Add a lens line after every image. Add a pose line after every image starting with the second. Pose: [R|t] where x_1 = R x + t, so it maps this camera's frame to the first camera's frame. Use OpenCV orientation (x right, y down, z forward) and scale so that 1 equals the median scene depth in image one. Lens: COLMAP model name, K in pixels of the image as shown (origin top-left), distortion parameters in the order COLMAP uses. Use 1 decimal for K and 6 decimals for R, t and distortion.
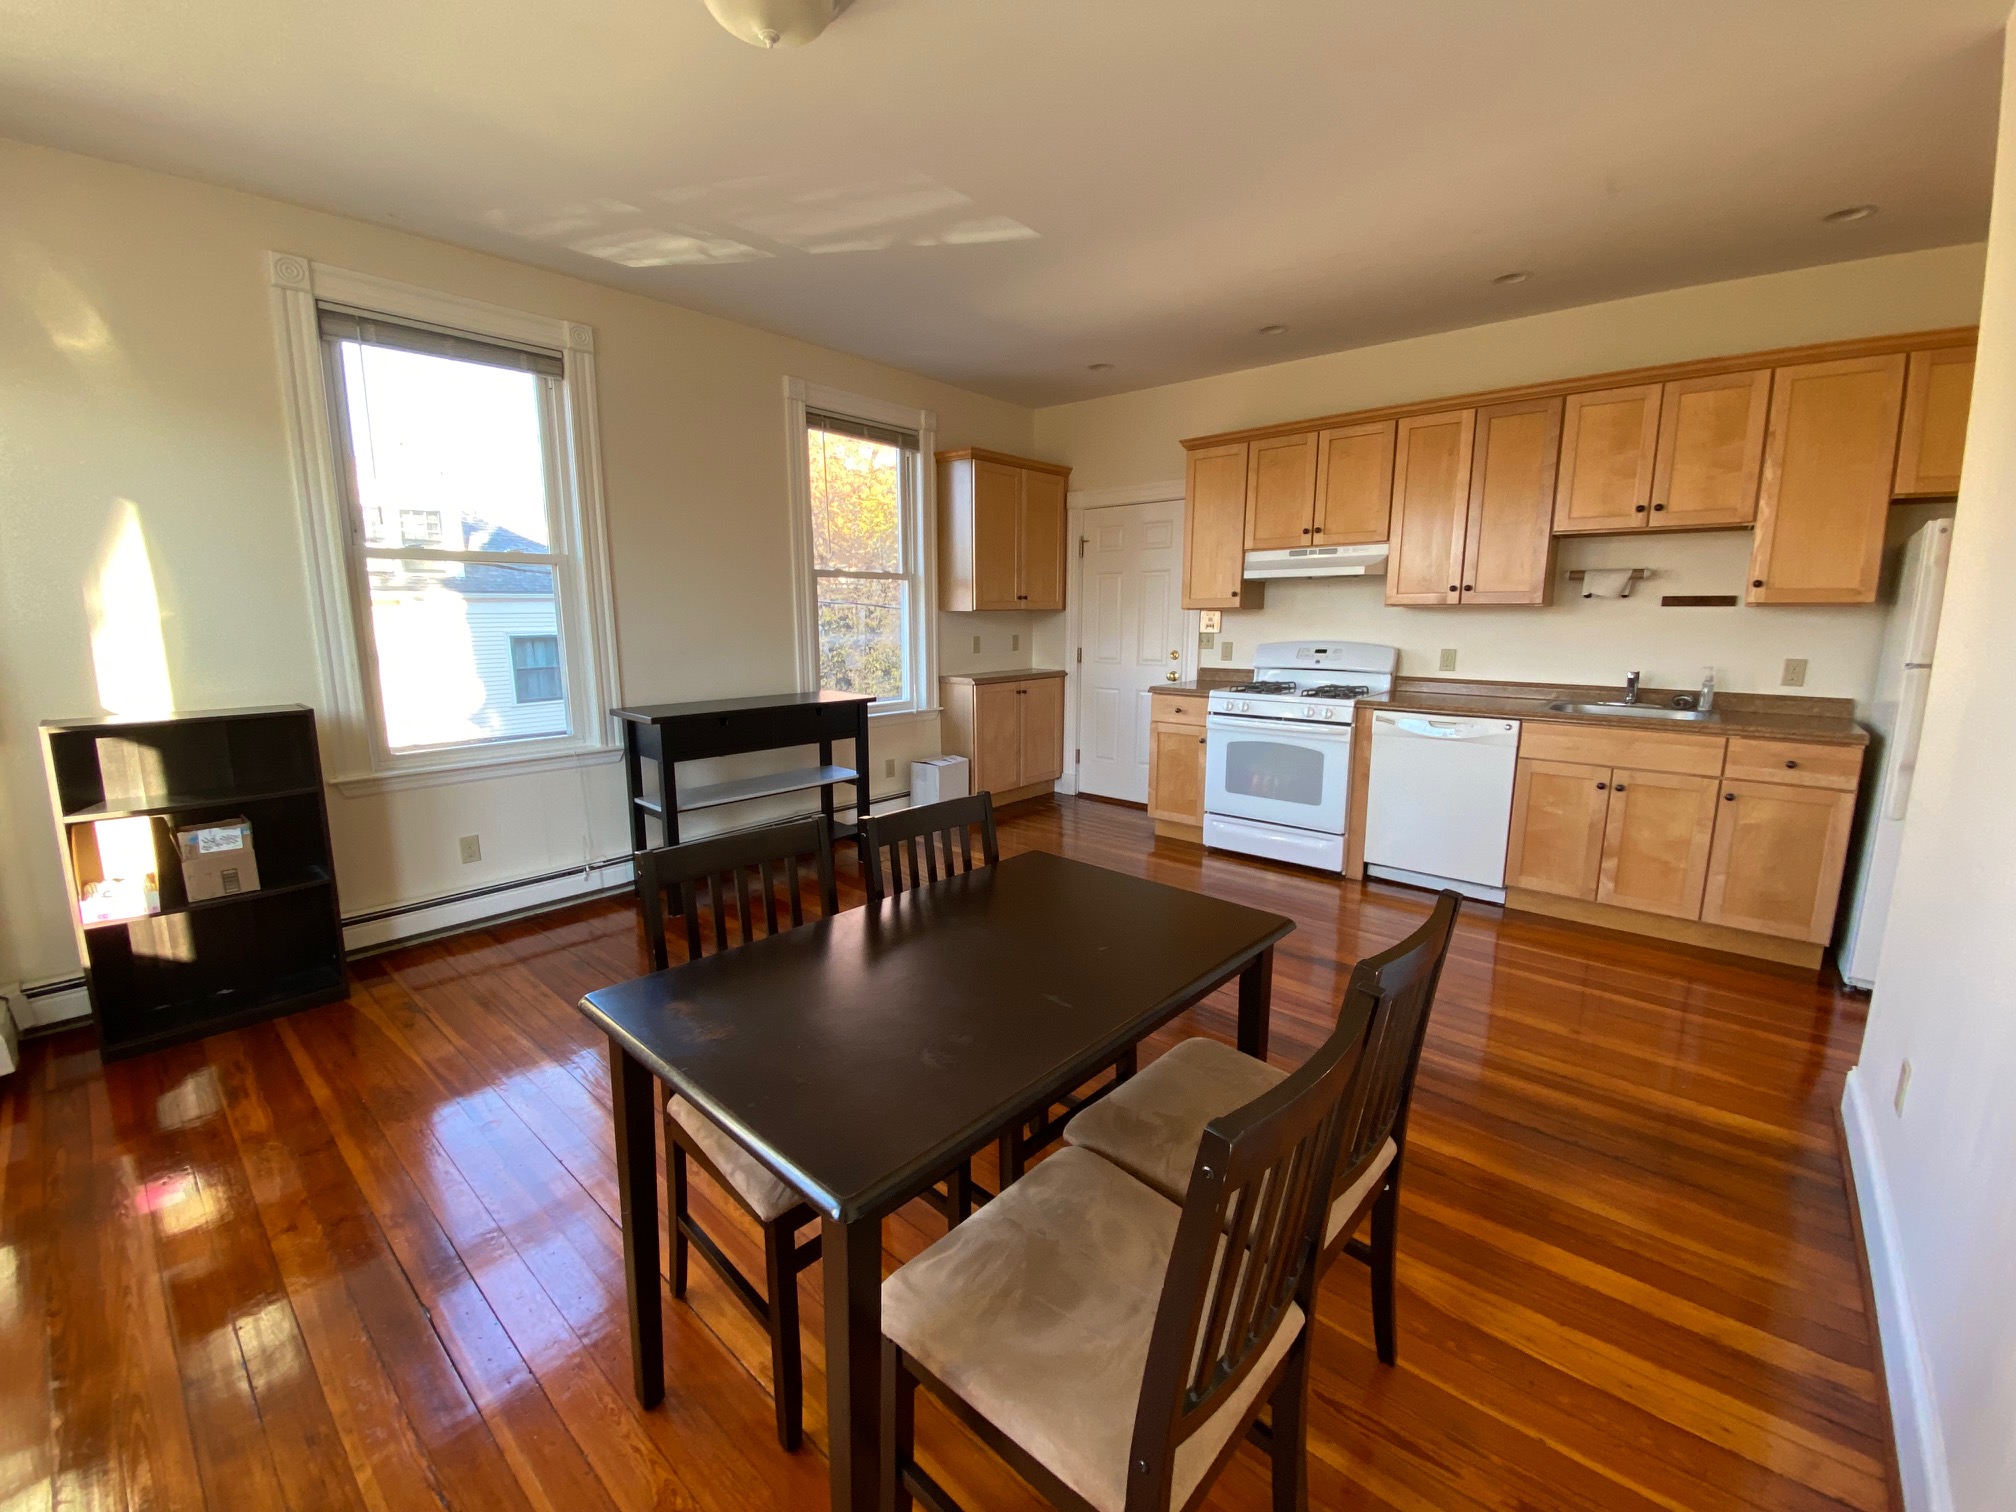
lens RADIAL K [[822.1, 0, 1011.4], [0, 822.1, 745.8], [0, 0, 1]] dist [0.021922, -0.003848]
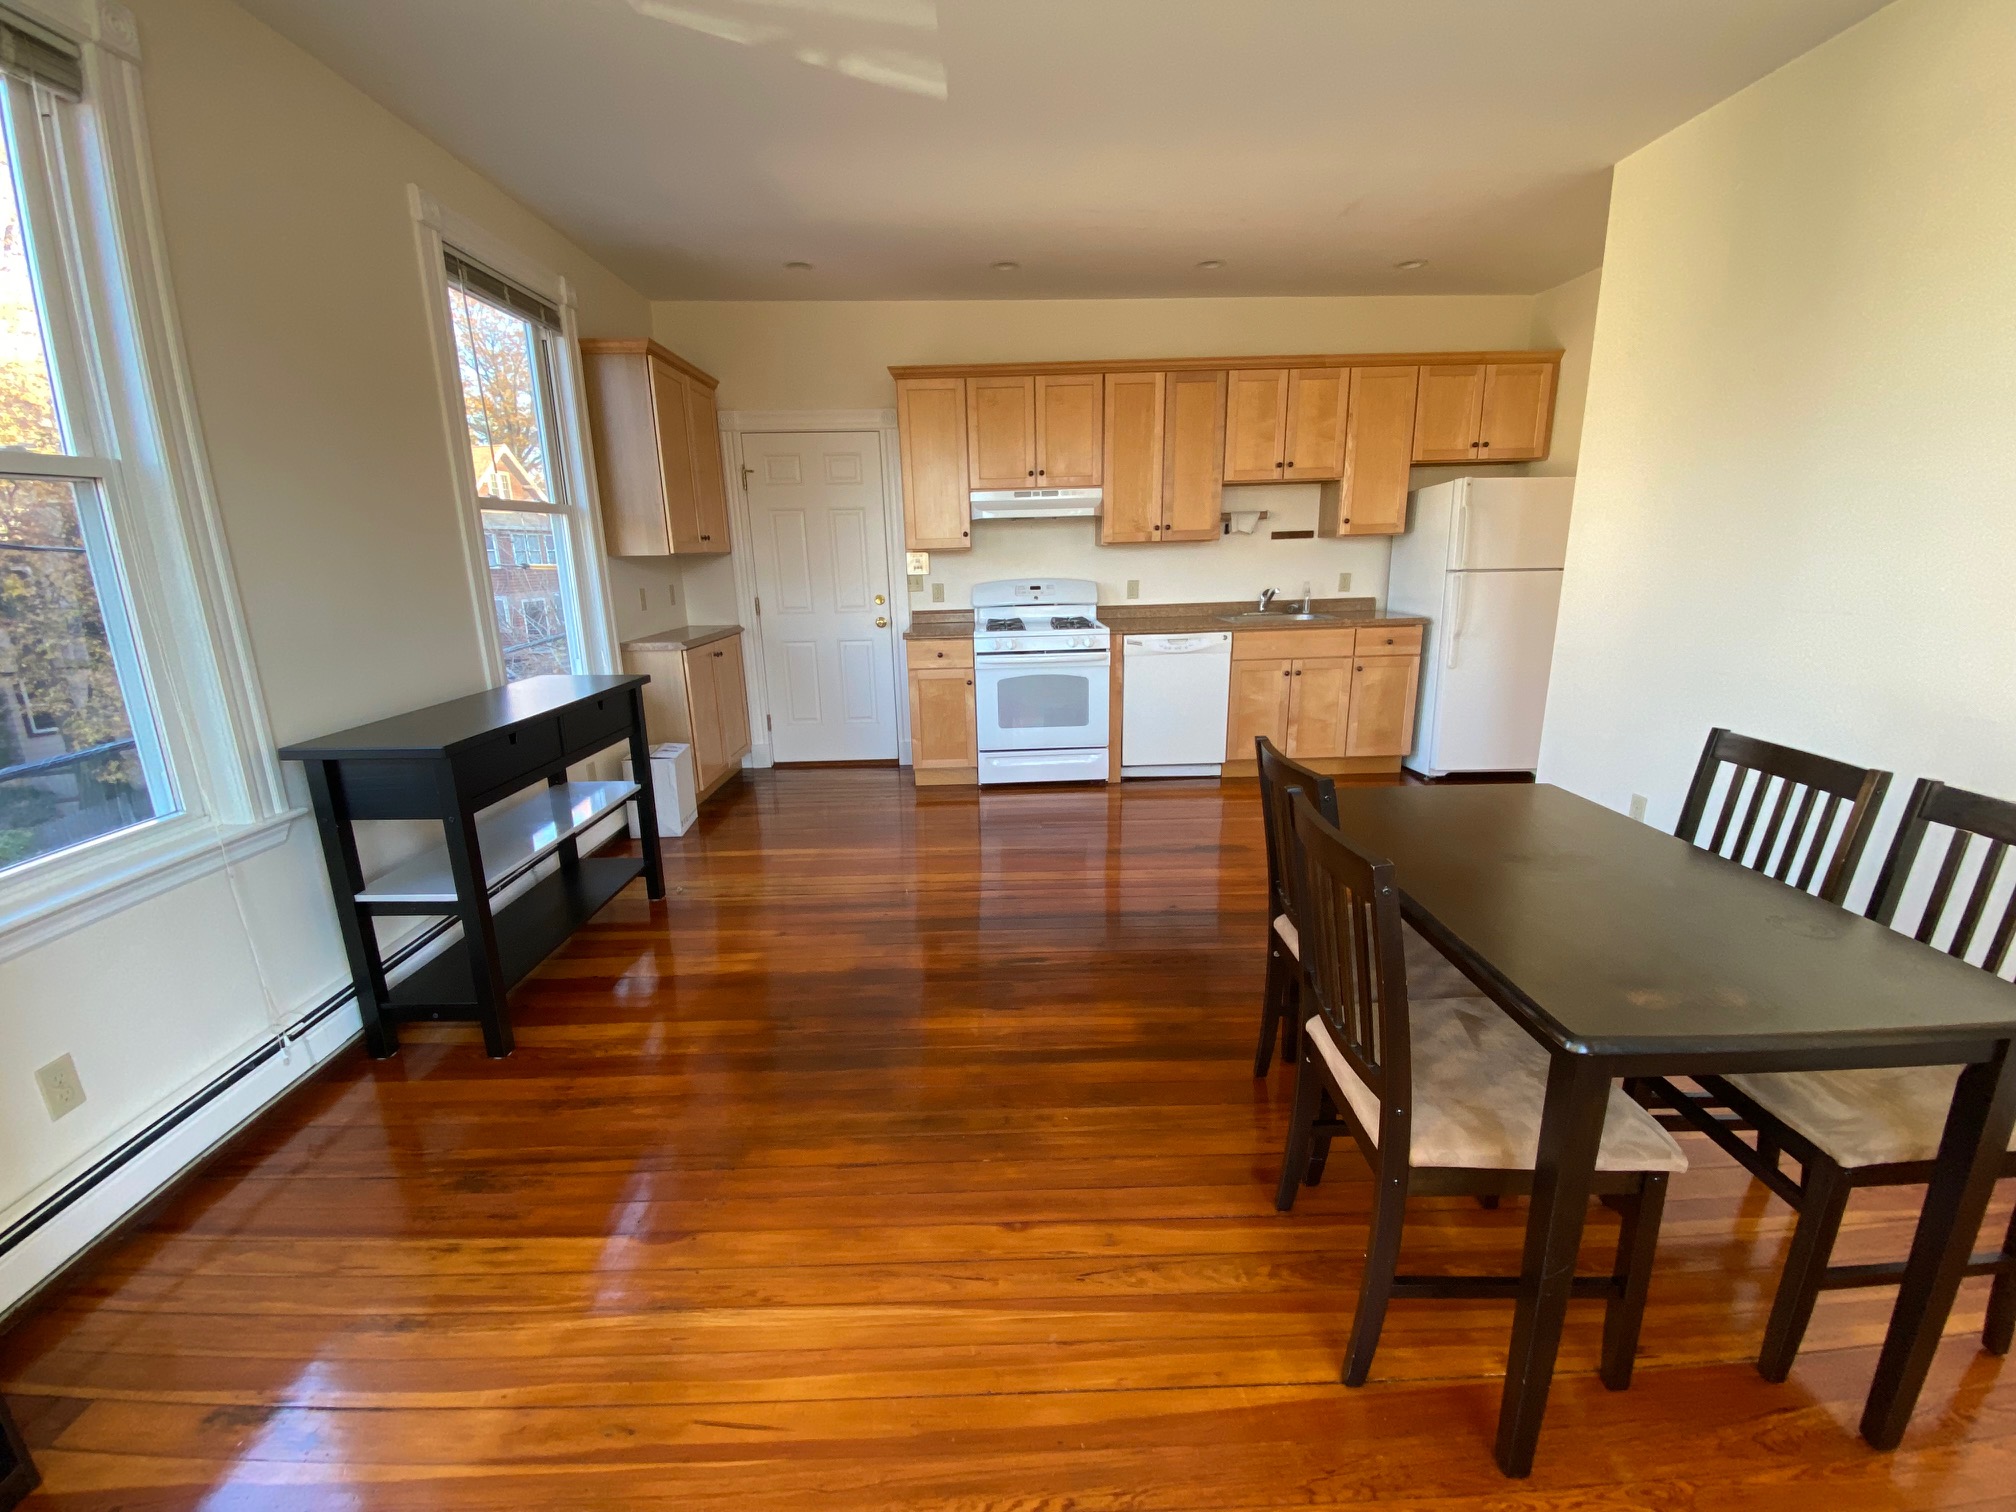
lens RADIAL K [[822.1, 0, 1000.3], [0, 822.1, 766.5], [0, 0, 1]] dist [0.021922, -0.003848]
pose [[0.744716, -0.191762, 0.639238, -0.458240], [0.134720, 0.981307, 0.137428, -0.043837], [-0.653642, -0.016227, 0.756630, 0.237992]]
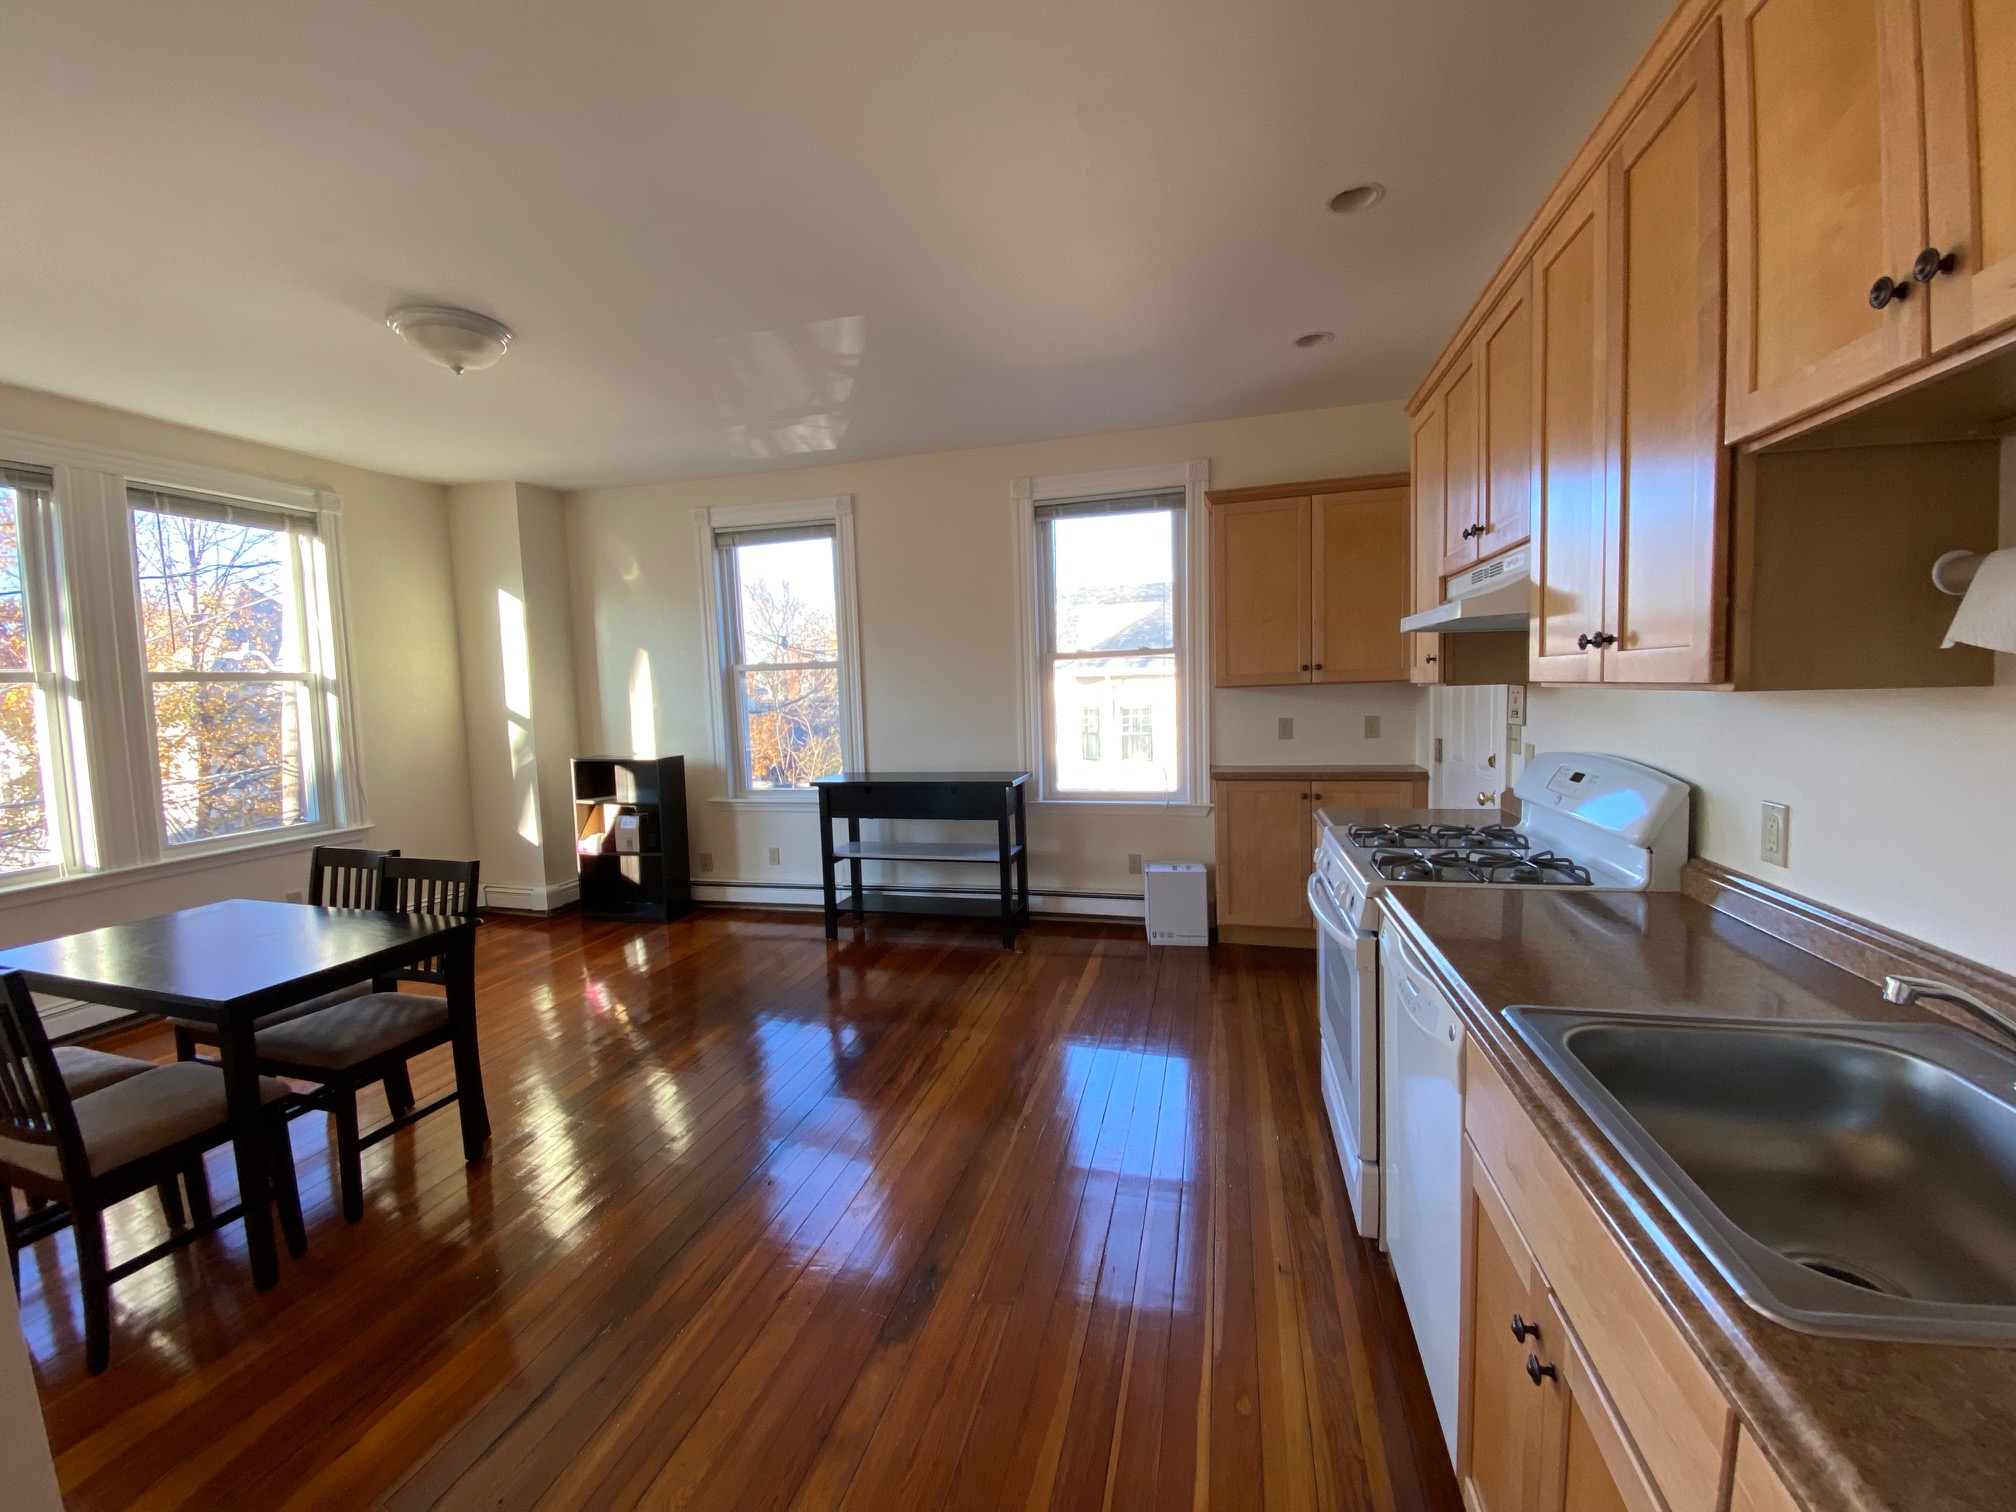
lens RADIAL K [[822.1, 0, 1008.5], [0, 822.1, 740.9], [0, 0, 1]] dist [0.021922, -0.003848]
pose [[0.439083, 0.049472, -0.897083, 0.749553], [-0.114571, 0.993414, -0.001293, -0.113555], [0.891111, 0.103347, 0.441860, 0.595835]]
